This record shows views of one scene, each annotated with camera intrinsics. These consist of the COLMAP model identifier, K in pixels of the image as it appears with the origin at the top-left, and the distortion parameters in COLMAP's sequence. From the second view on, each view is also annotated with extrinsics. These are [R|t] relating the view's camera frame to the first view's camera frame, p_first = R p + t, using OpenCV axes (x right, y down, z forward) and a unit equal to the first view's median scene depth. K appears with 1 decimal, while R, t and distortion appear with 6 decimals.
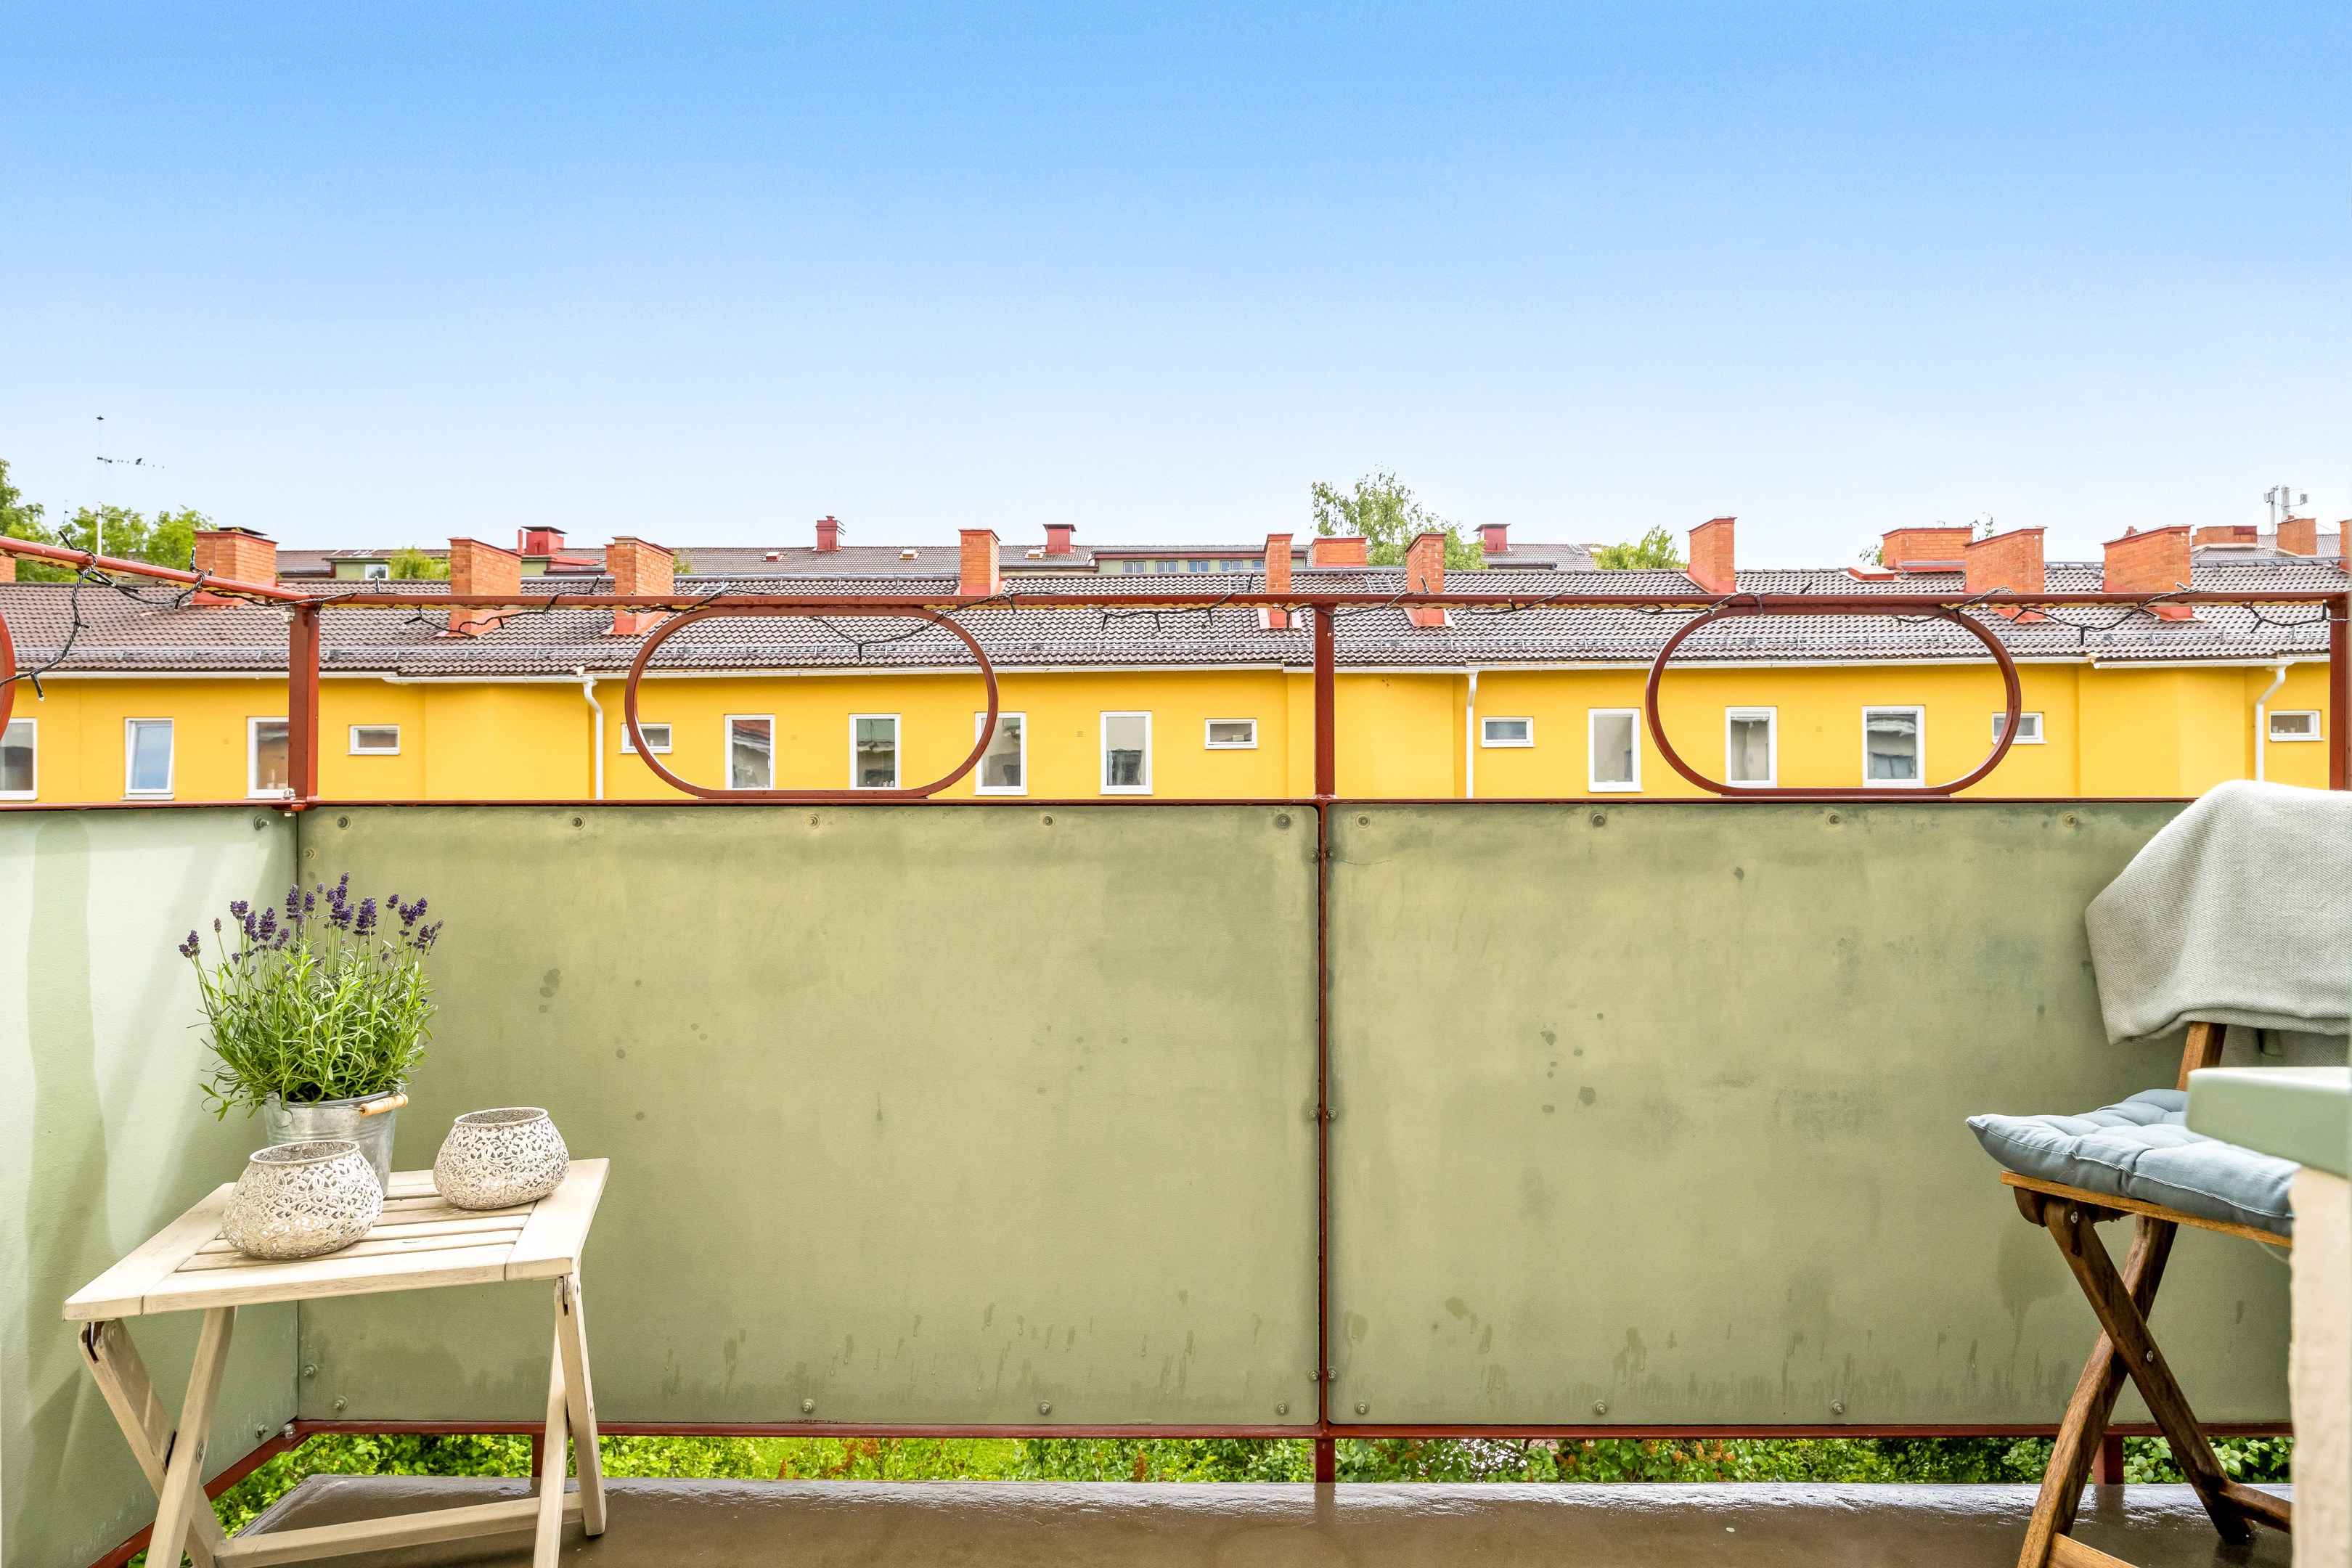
lens RADIAL K [[1369.2, 0, 1176.0], [0, 1369.2, 784.0], [0, 0, 1]] dist [-0.002371, 0.000305]
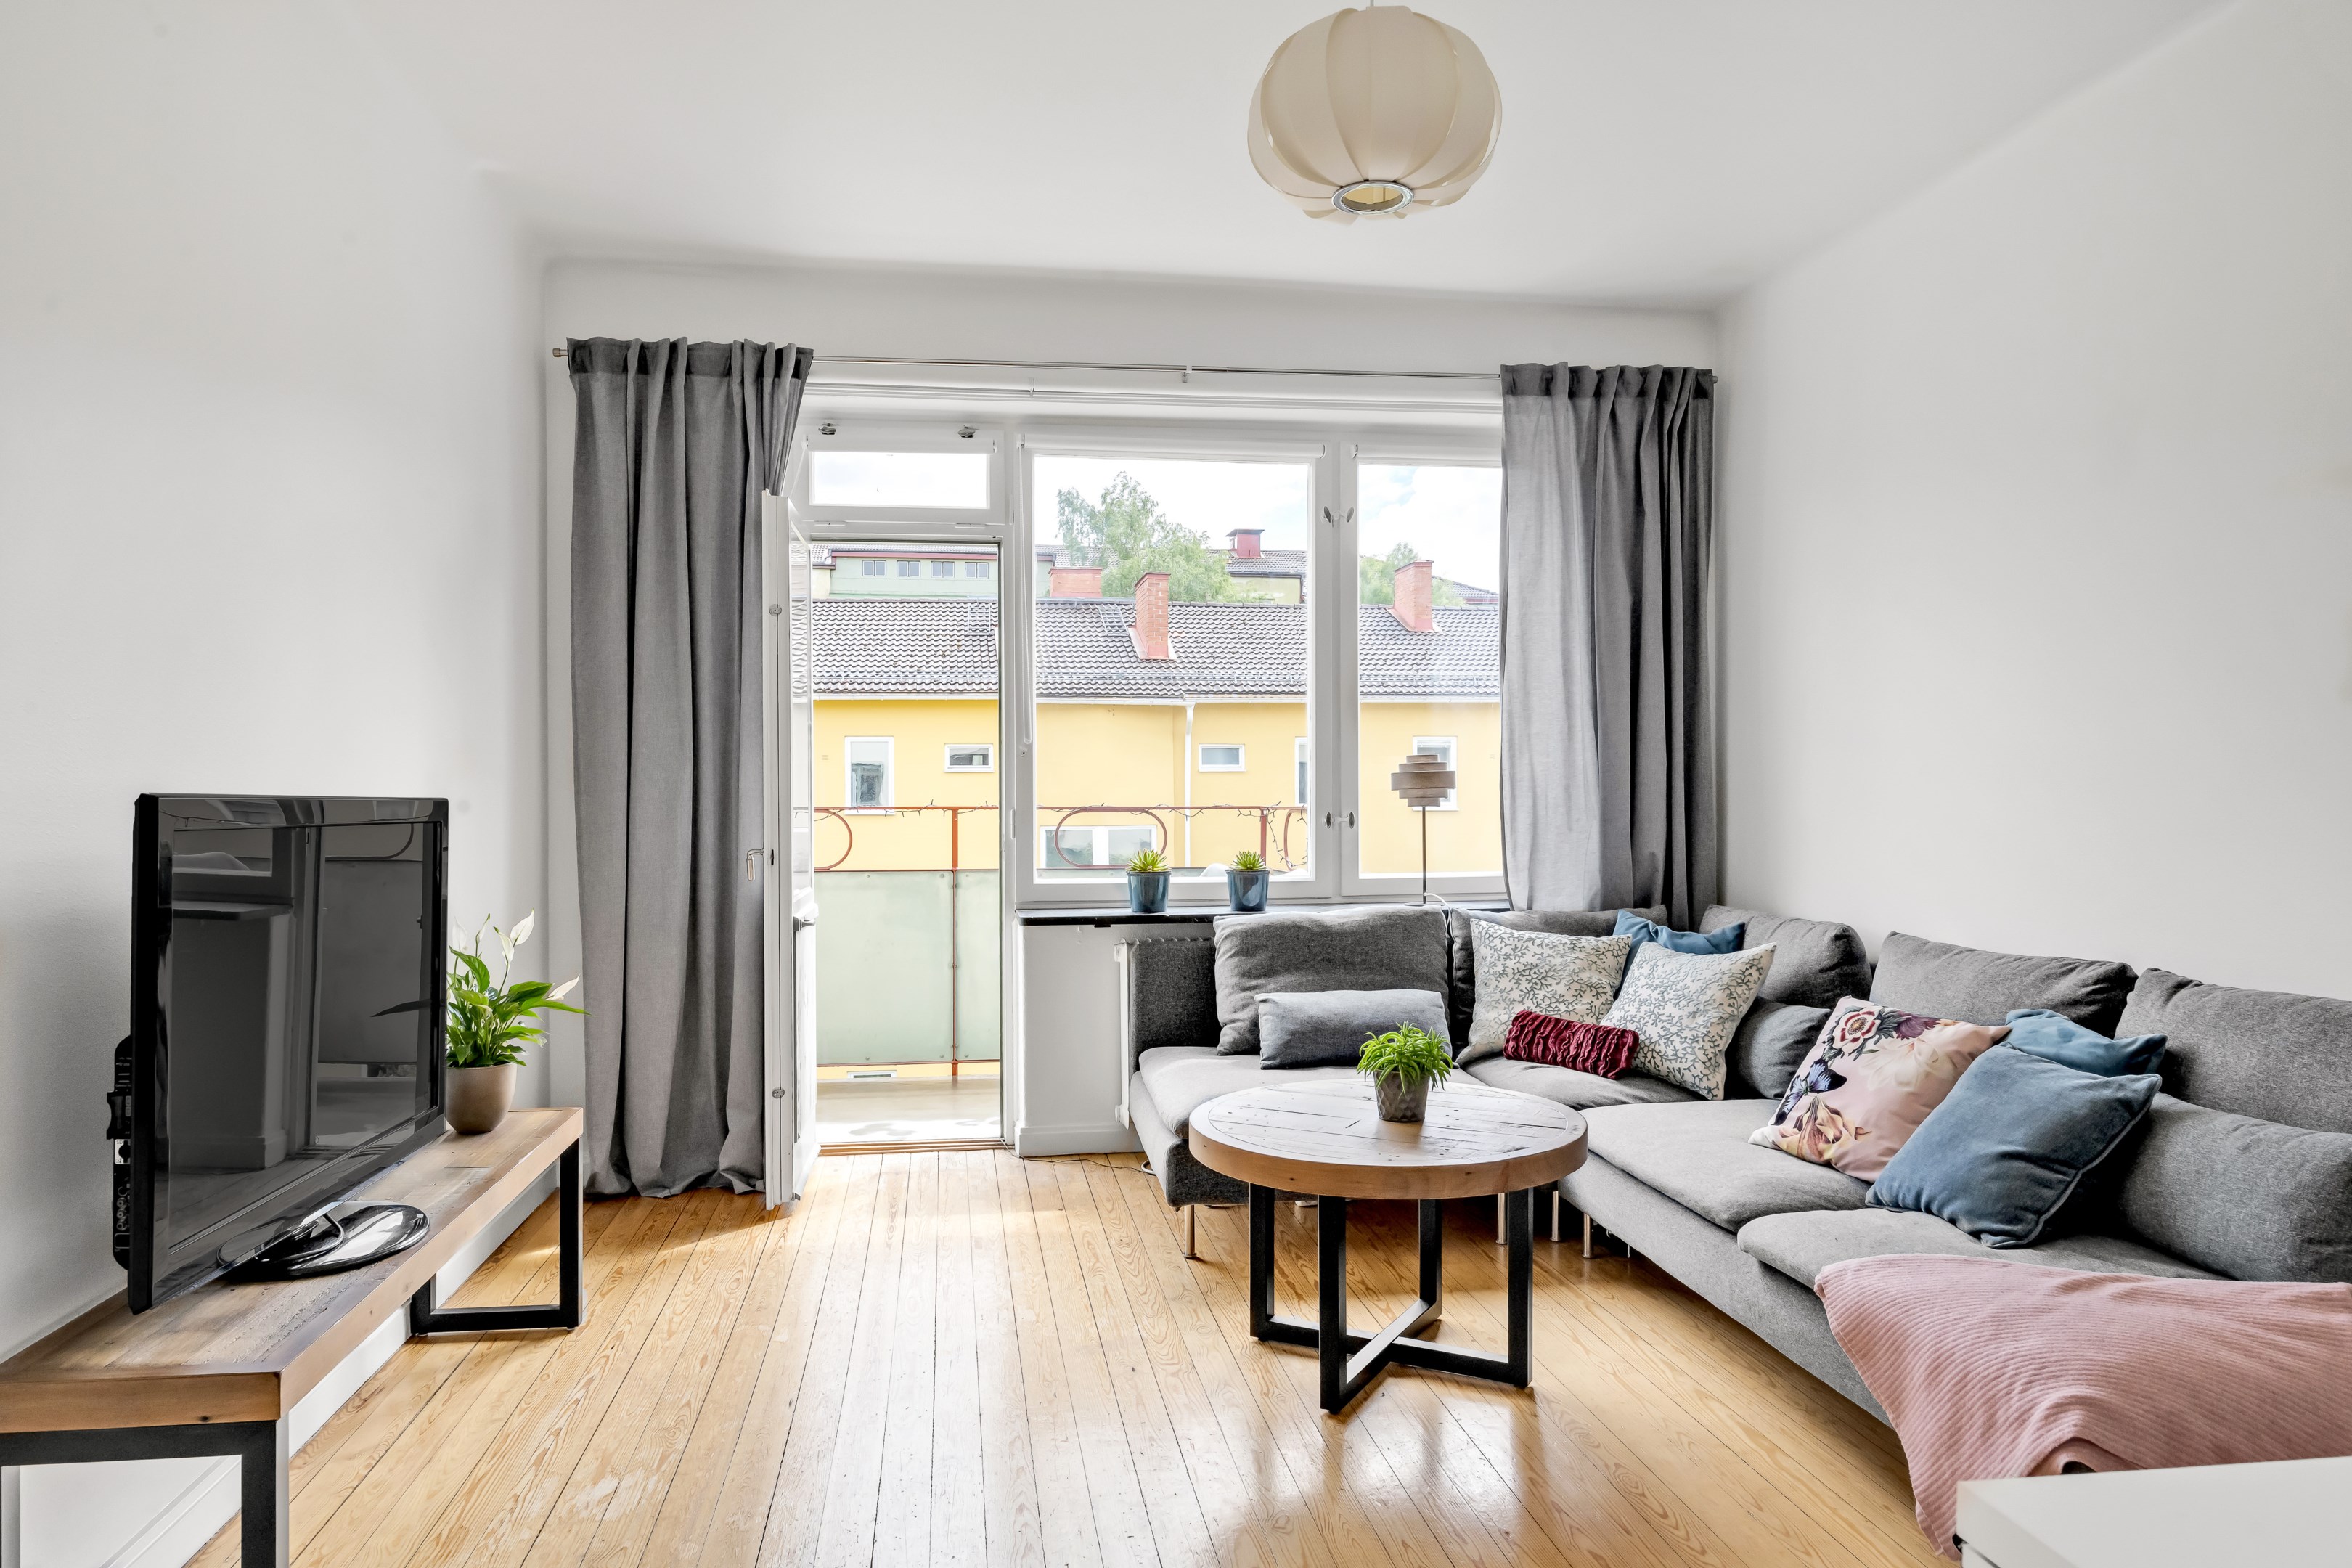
lens RADIAL K [[1570.1, 0, 1176.0], [0, 1570.1, 784.0], [0, 0, 1]] dist [0.004187, 0.000562]
pose [[0.986885, 0.003081, 0.161397, 0.002165], [-0.003099, 0.999995, -0.000136, -0.018232], [-0.161396, -0.000366, 0.986890, -0.262767]]
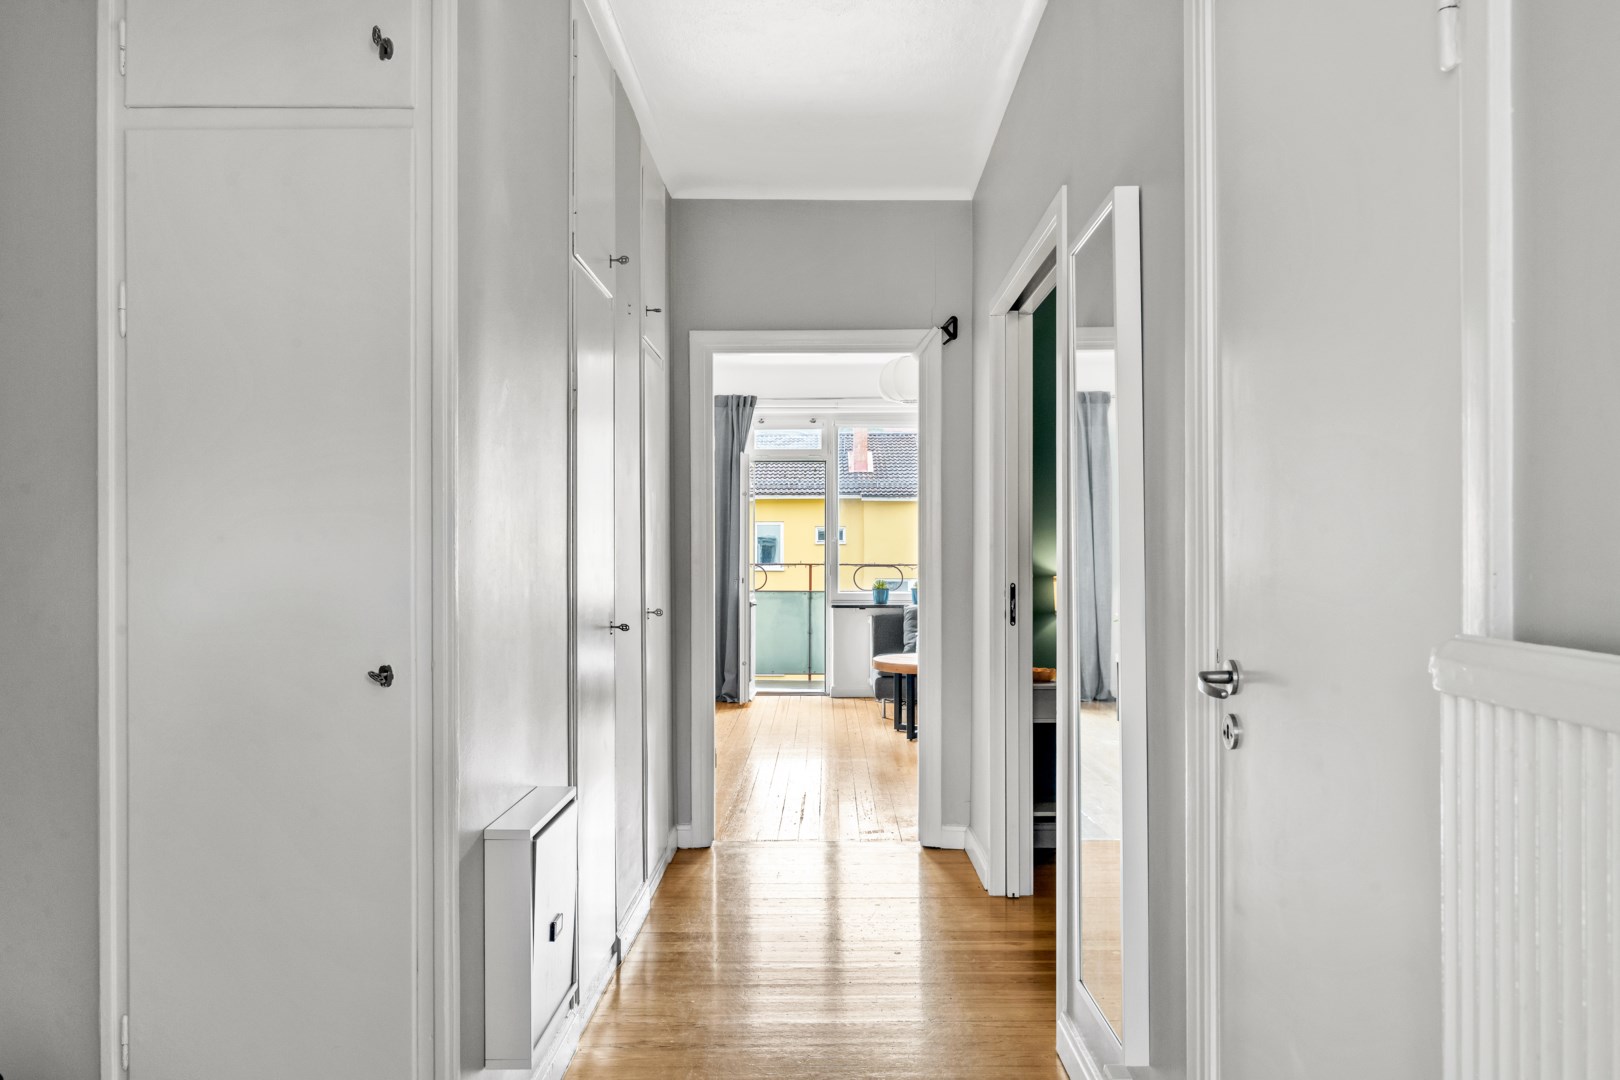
lens RADIAL K [[835.7, 0, 810.0], [0, 835.7, 540.0], [0, 0, 1]] dist [0.001849, 0.000374]
pose [[0.999845, 0.008453, 0.015462, 0.003049], [-0.008207, 0.999840, -0.015866, -0.018511], [-0.015593, 0.015736, 0.999755, -0.339719]]
